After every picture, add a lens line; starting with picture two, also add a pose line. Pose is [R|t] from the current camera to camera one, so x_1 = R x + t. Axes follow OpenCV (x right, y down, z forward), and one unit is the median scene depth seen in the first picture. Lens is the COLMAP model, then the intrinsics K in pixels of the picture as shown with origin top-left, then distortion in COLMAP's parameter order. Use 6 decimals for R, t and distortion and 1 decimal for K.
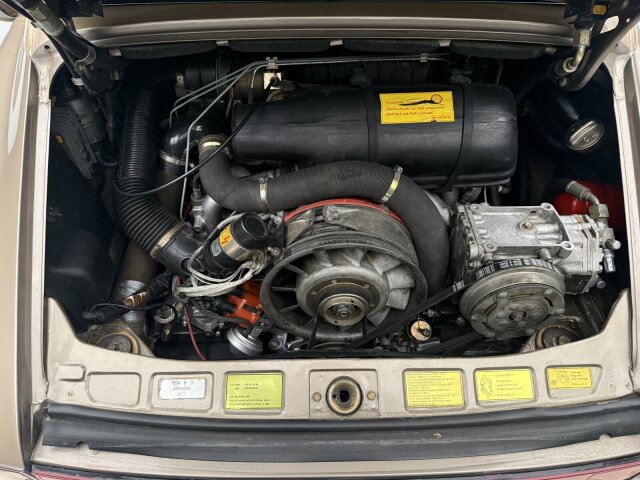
lens RADIAL K [[449.8, 0, 320.0], [0, 449.8, 240.0], [0, 0, 1]] dist [-0.007331, -0.001758]
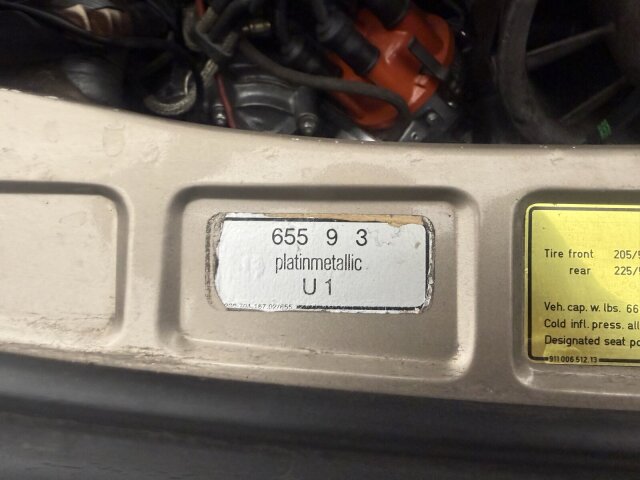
lens RADIAL K [[621.1, 0, 320.0], [0, 621.1, 240.0], [0, 0, 1]] dist [-0.002161, -0.004048]
pose [[0.998109, 0.029053, -0.054167, -0.287693], [-0.015088, 0.970084, 0.242300, 0.246680], [0.059586, -0.241025, 0.968688, 0.712441]]
